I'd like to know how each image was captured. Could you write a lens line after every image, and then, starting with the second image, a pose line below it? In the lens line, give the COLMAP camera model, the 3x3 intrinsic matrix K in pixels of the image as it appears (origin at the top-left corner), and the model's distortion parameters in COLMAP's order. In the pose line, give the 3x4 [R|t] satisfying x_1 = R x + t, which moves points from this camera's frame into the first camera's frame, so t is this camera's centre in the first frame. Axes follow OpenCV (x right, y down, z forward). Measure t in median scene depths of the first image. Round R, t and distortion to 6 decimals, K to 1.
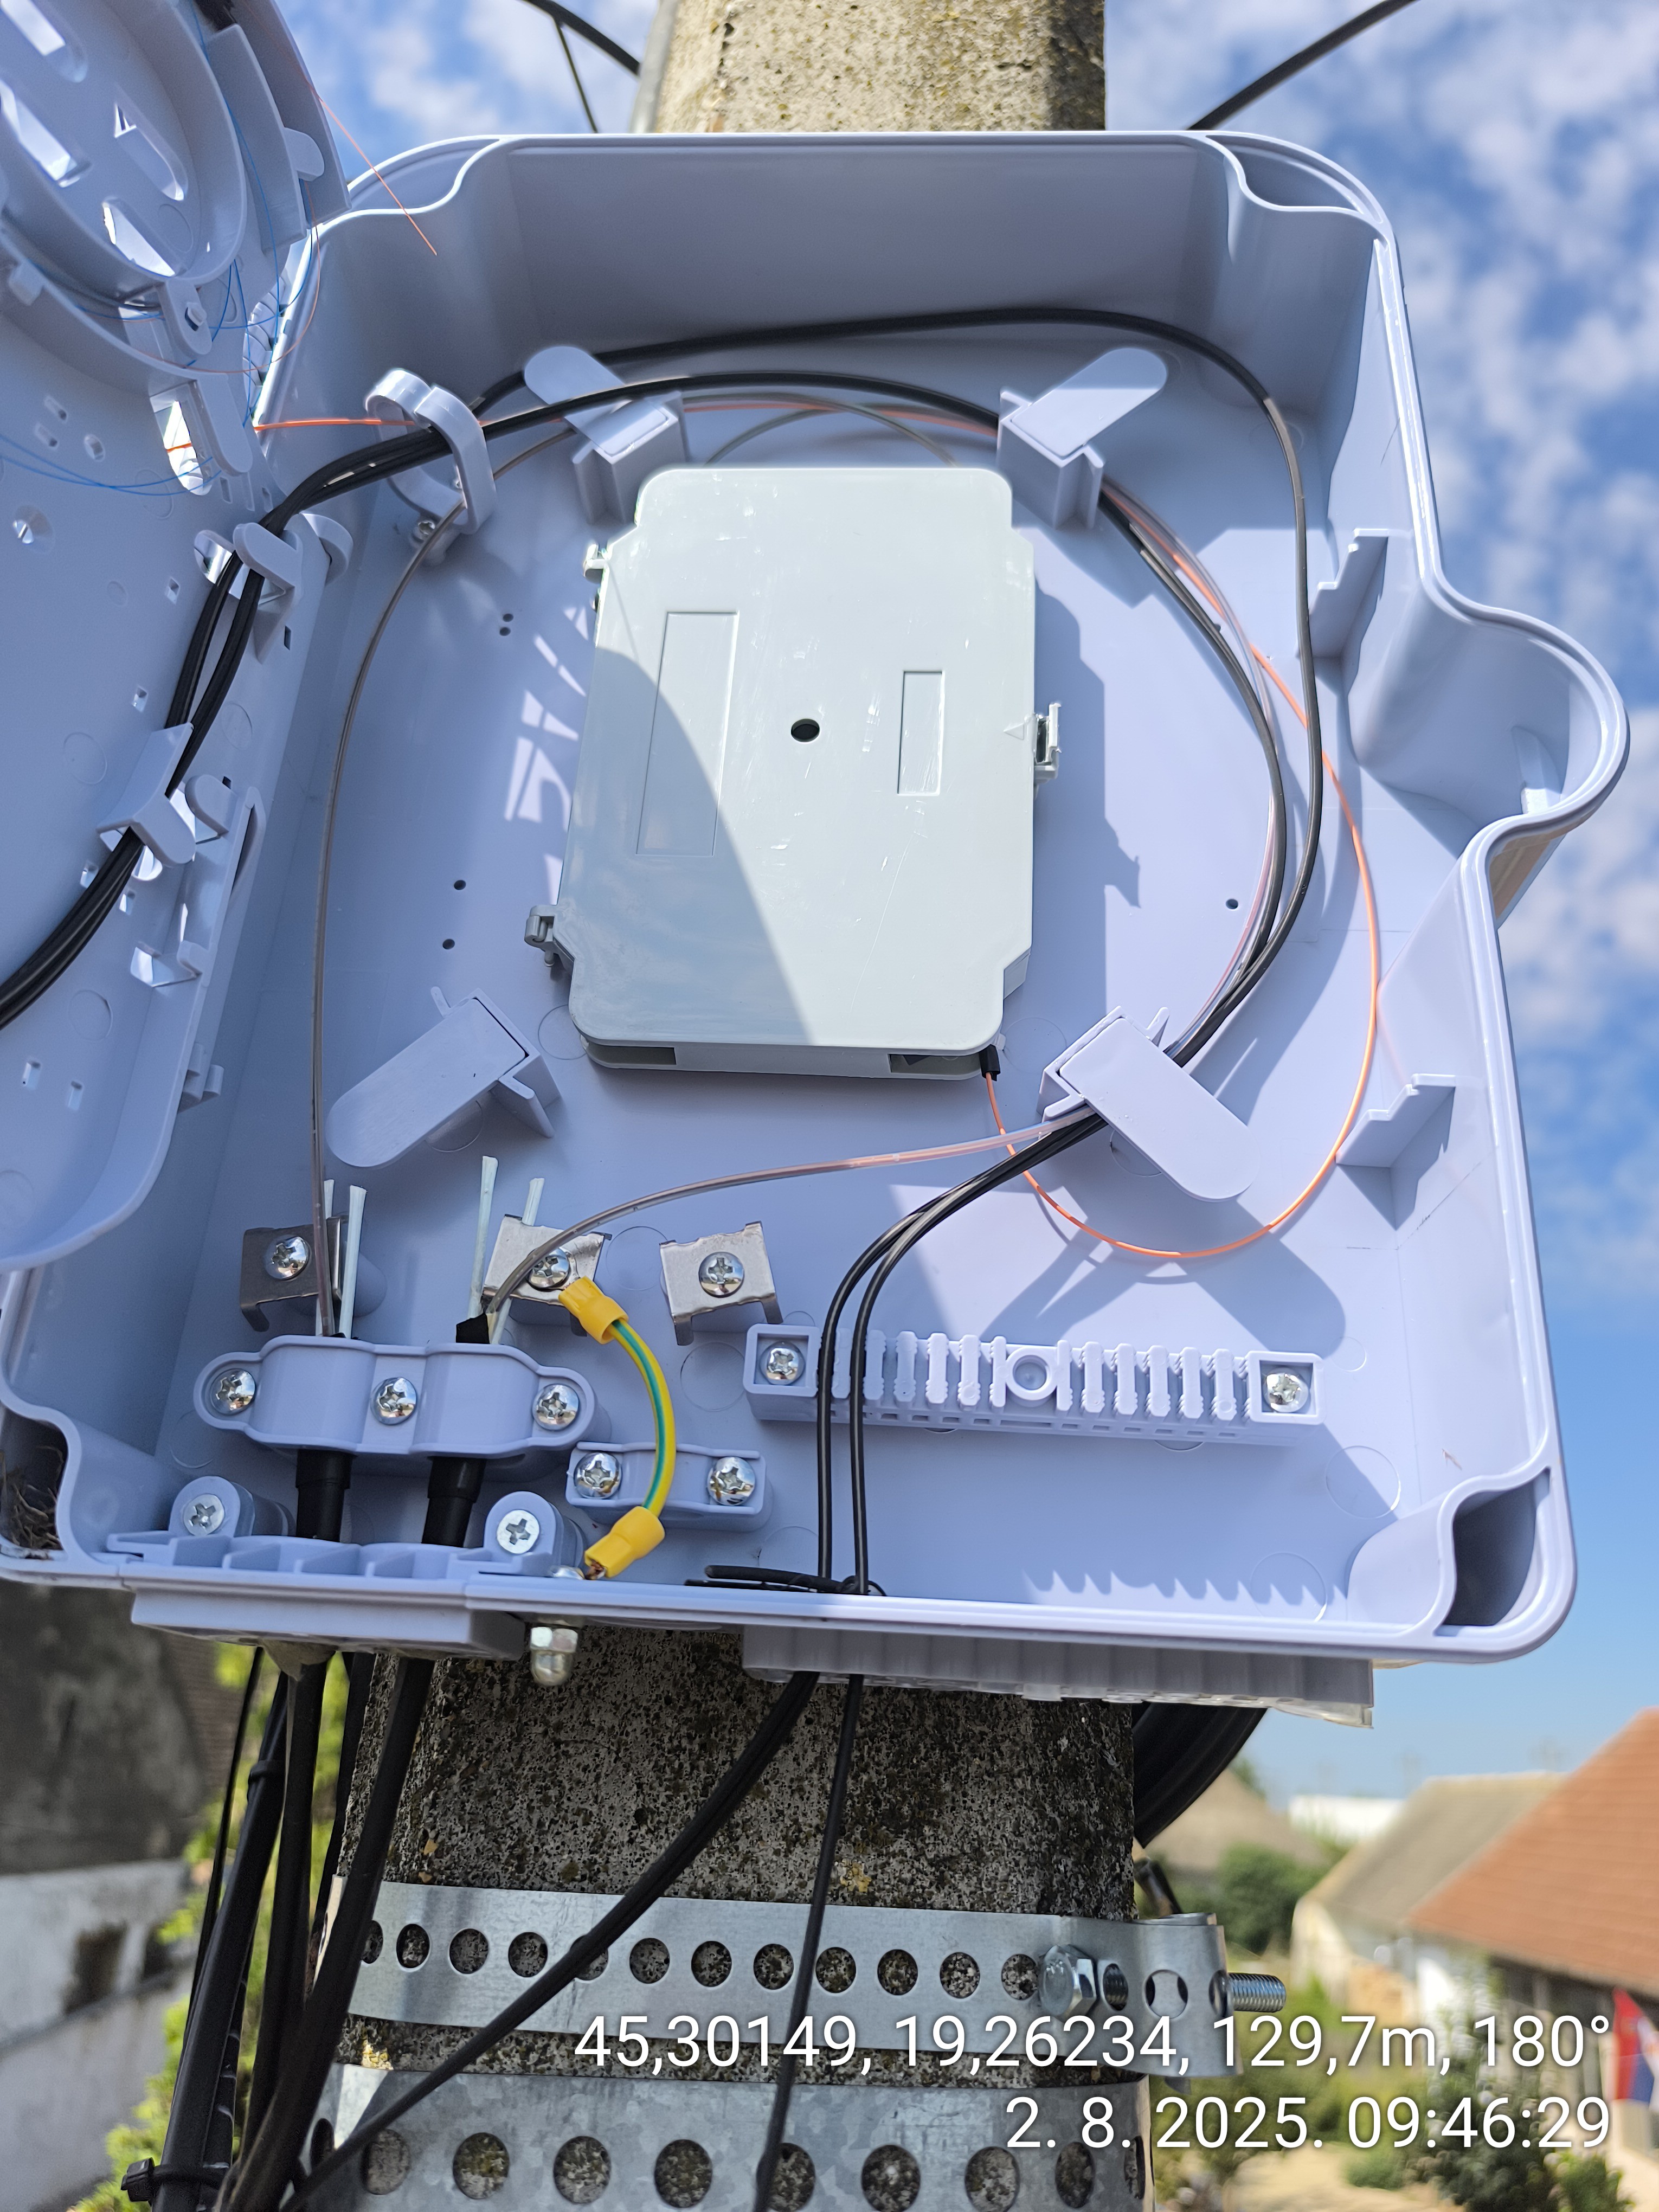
lens RADIAL K [[1503.5, 0, 848.6], [0, 1503.5, 1110.1], [0, 0, 1]] dist [0.004464, -0.017609]
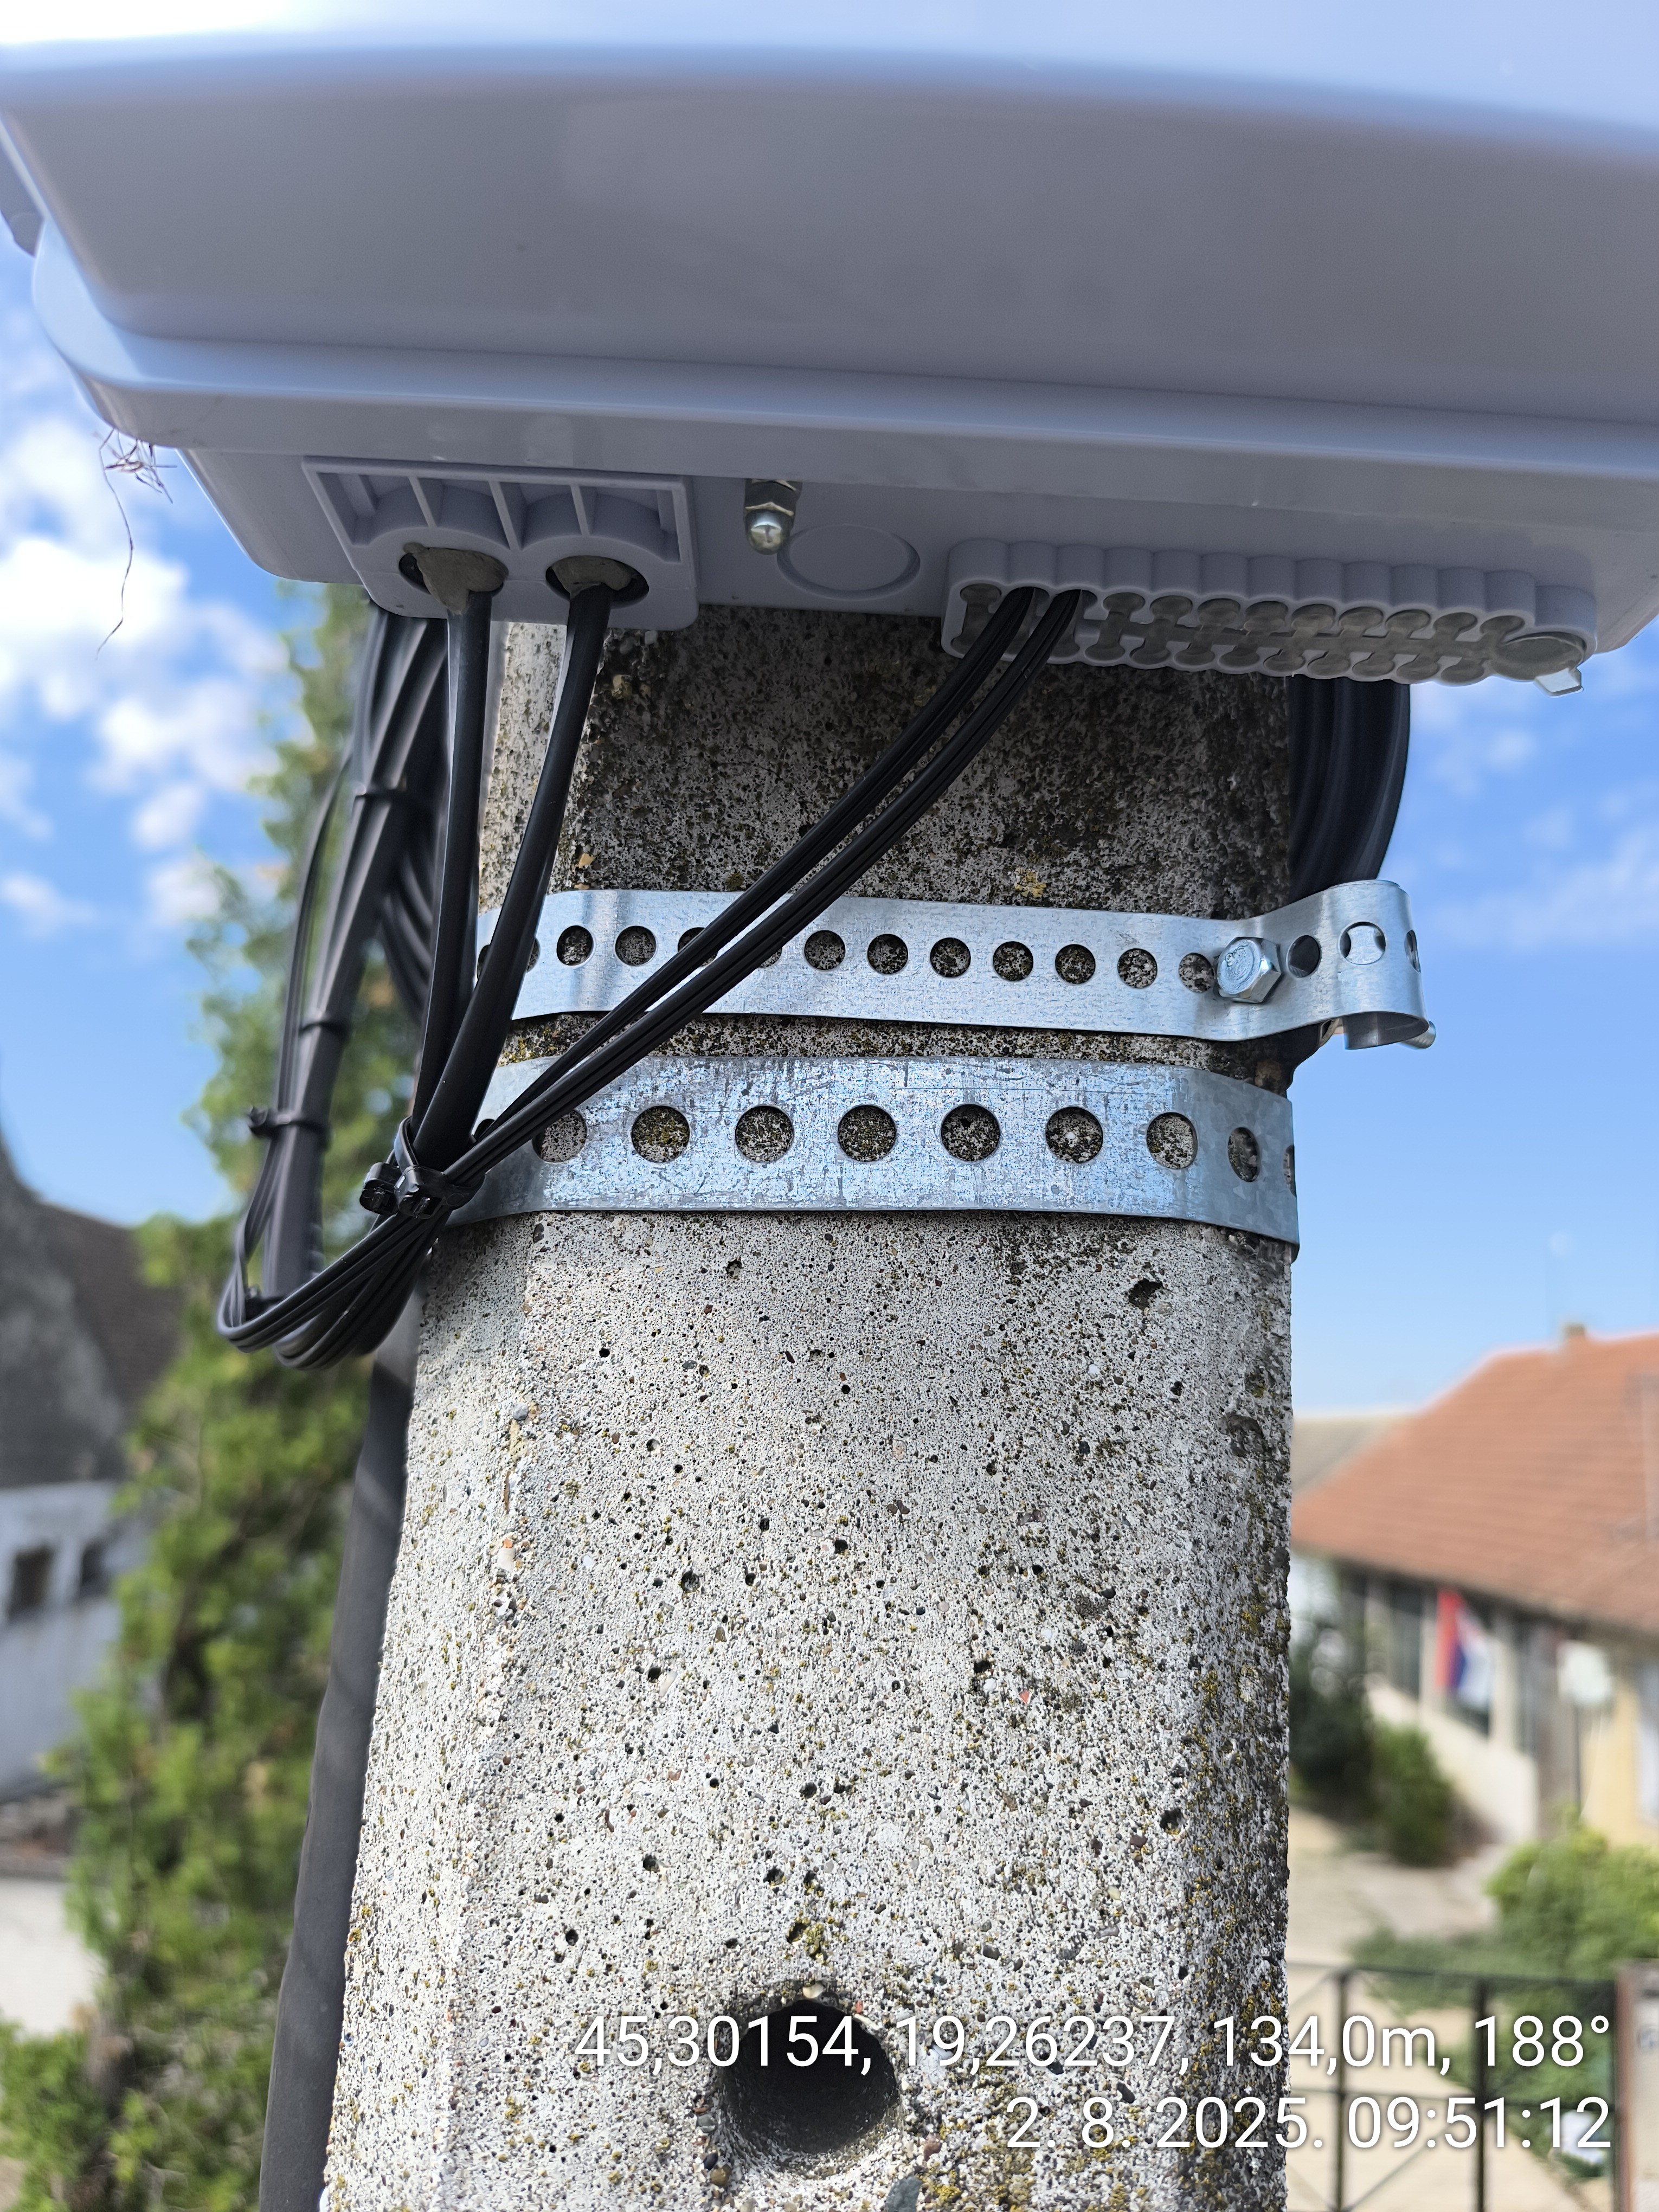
lens RADIAL K [[1503.5, 0, 820.3], [0, 1503.5, 1120.5], [0, 0, 1]] dist [0.004464, -0.017609]
pose [[0.998147, 0.008419, 0.060258, -0.185758], [-0.019679, 0.981821, 0.188788, 0.470445], [-0.057573, -0.189624, 0.980167, 0.019153]]
